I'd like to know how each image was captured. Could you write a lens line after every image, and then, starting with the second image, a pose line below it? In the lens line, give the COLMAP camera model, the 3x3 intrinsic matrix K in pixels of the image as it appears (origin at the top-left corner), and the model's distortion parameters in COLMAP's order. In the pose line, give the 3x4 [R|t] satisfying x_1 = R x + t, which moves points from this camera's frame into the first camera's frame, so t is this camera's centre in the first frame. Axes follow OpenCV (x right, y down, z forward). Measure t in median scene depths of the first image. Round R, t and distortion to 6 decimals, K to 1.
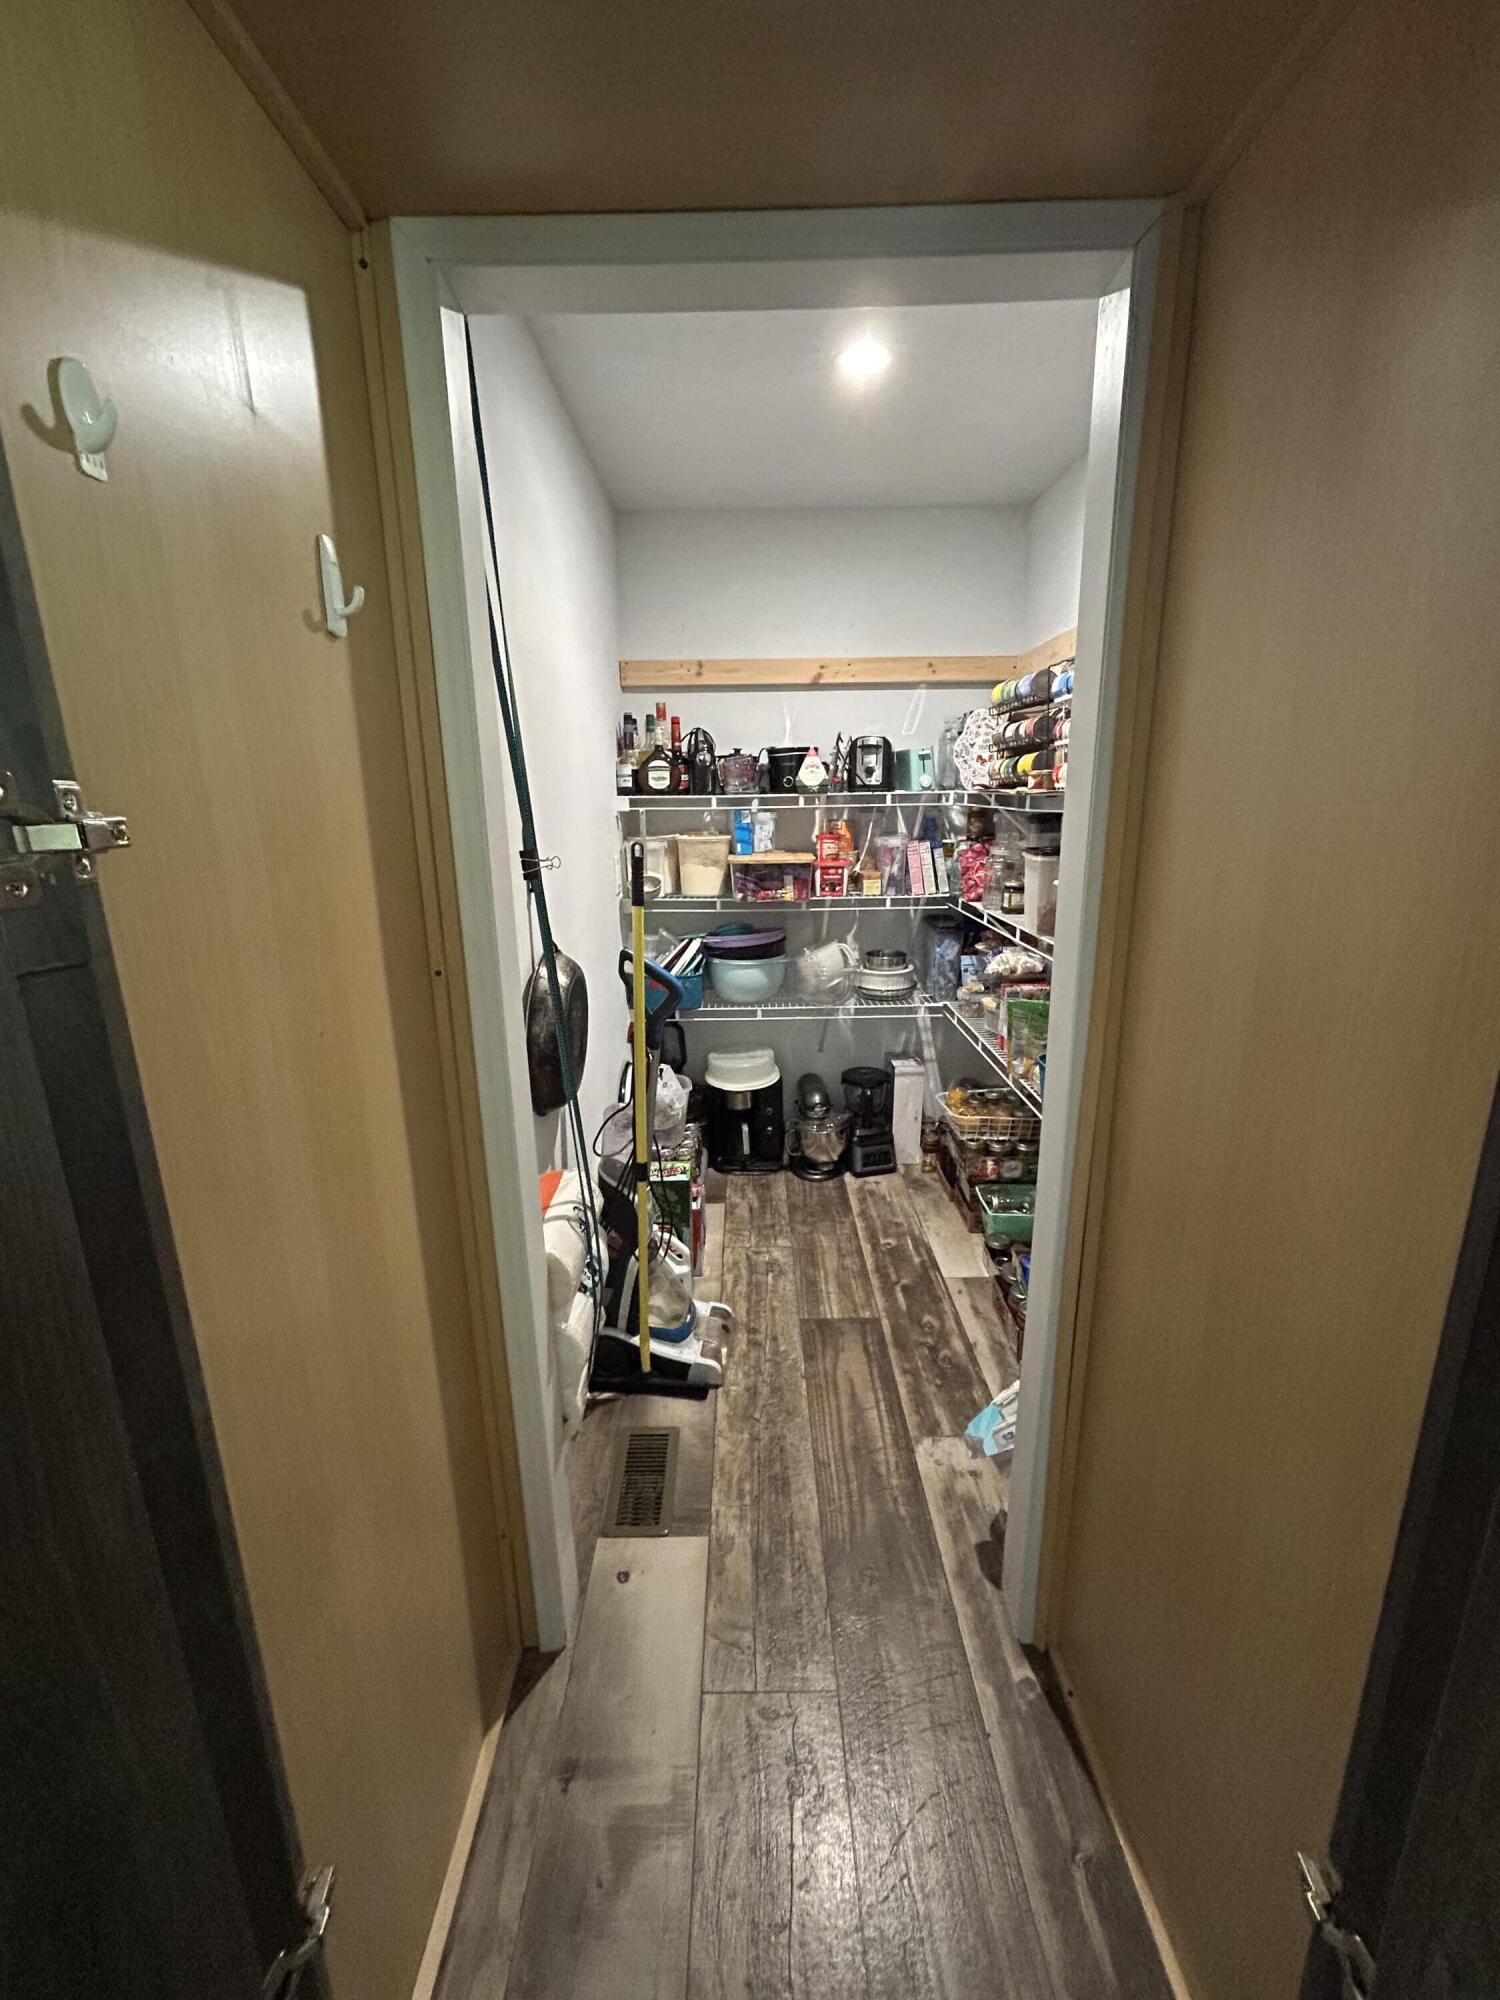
lens RADIAL K [[798.1, 0, 743.6], [0, 798.1, 998.6], [0, 0, 1]] dist [-0.001789, 0.000210]
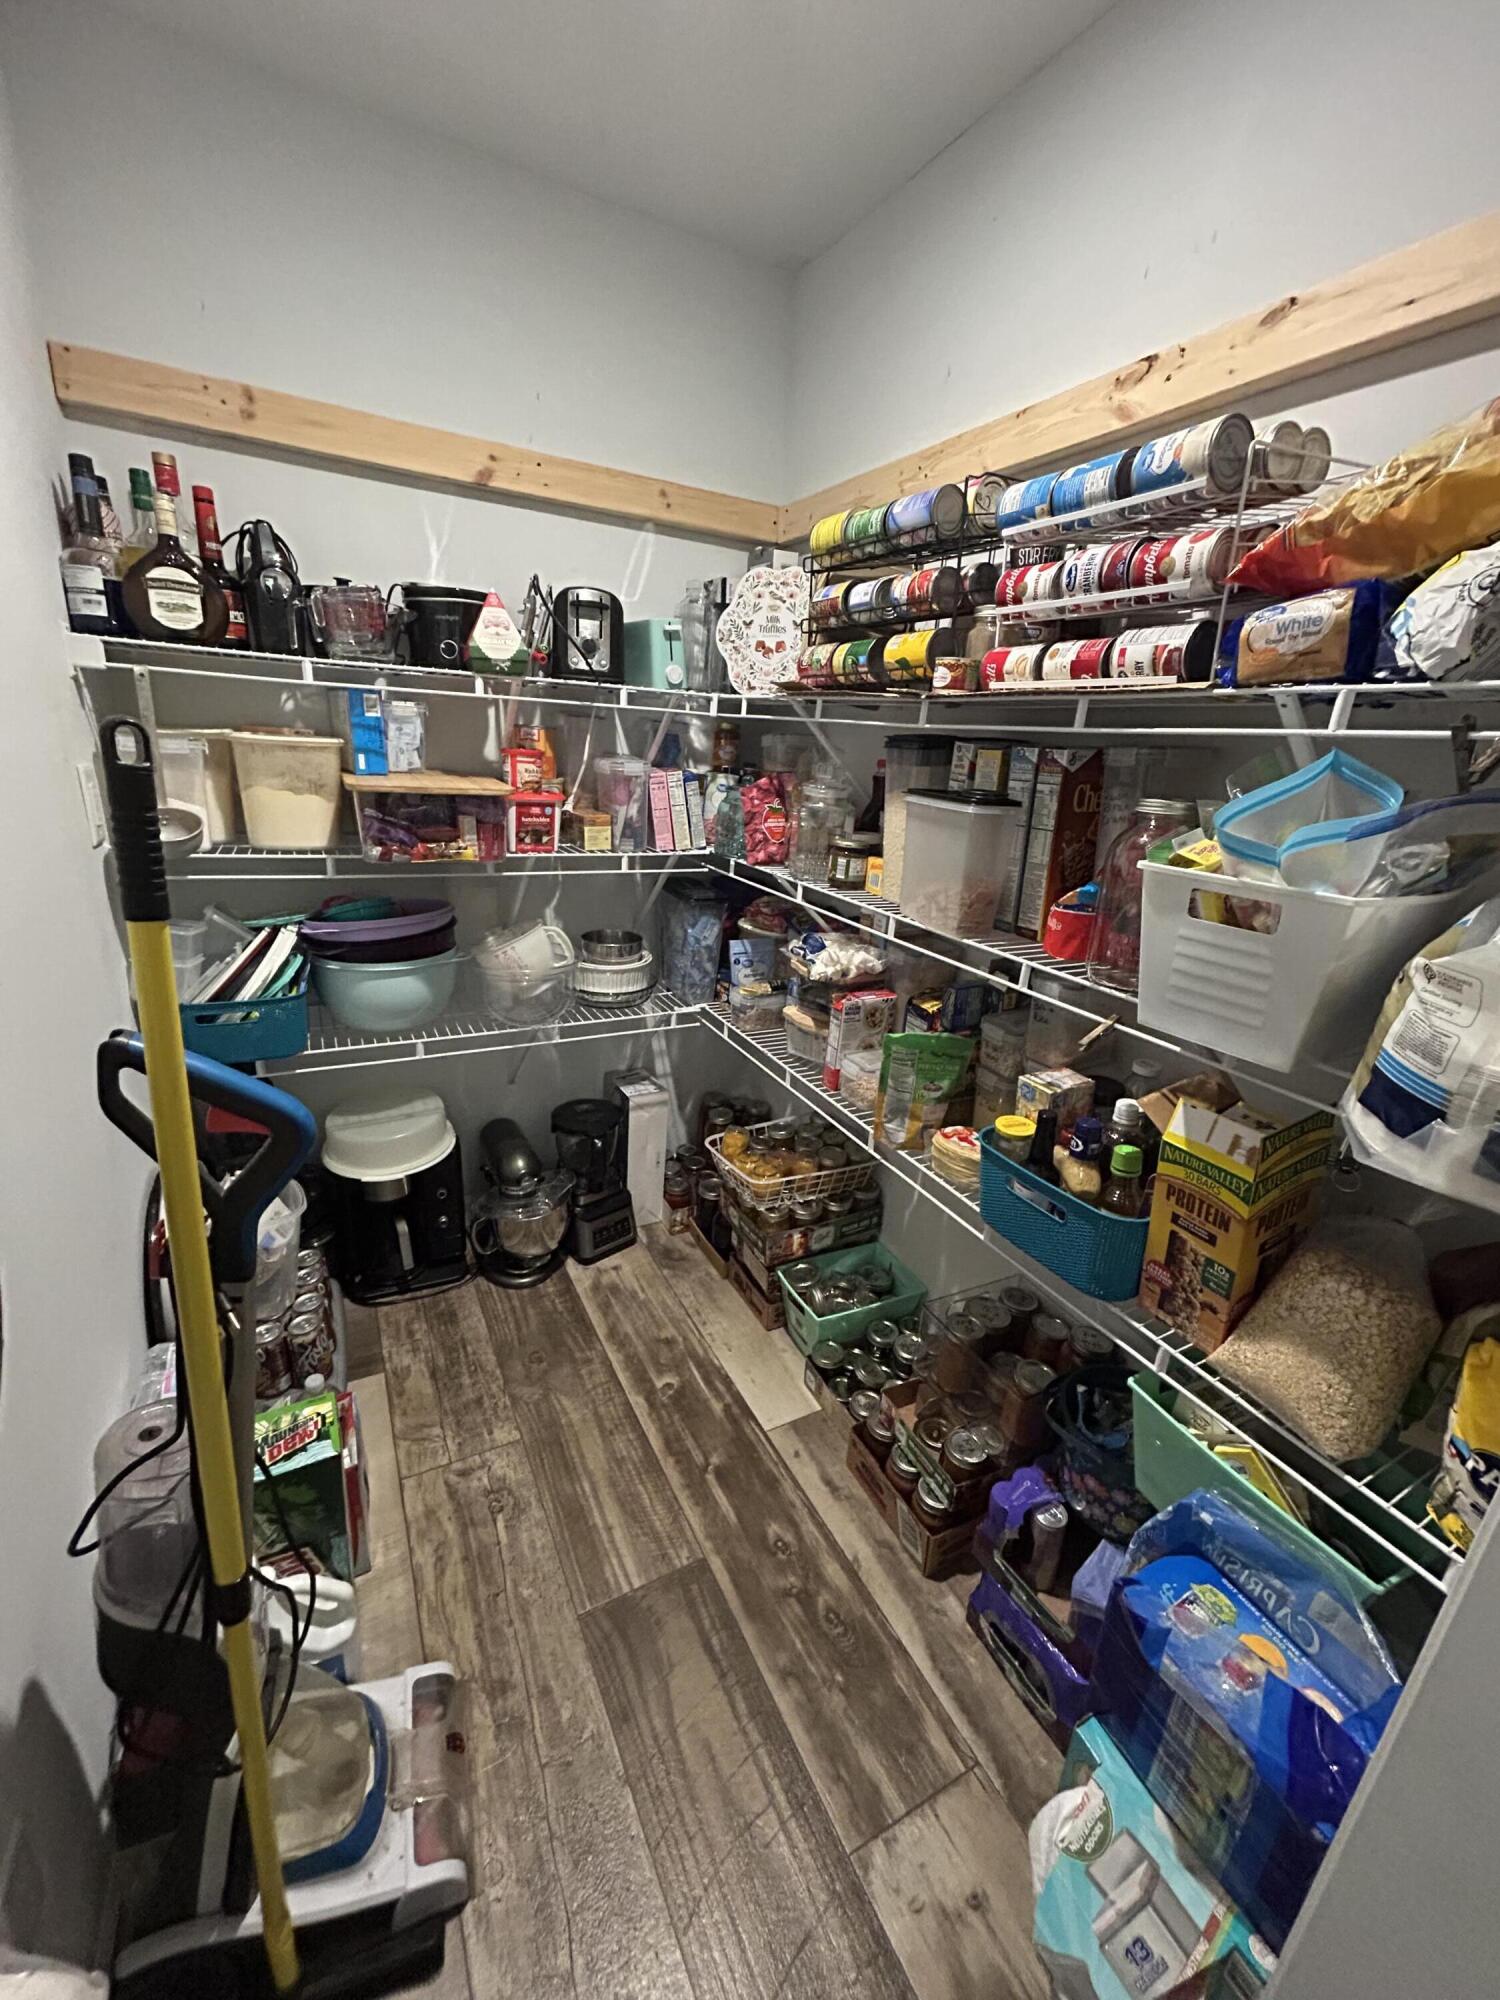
lens RADIAL K [[798.1, 0, 743.6], [0, 798.1, 998.6], [0, 0, 1]] dist [-0.001789, 0.000210]
pose [[0.878805, -0.077652, 0.470821, -0.047242], [0.038509, 0.994993, 0.092224, -0.066961], [-0.475625, -0.062916, 0.877395, 0.380301]]
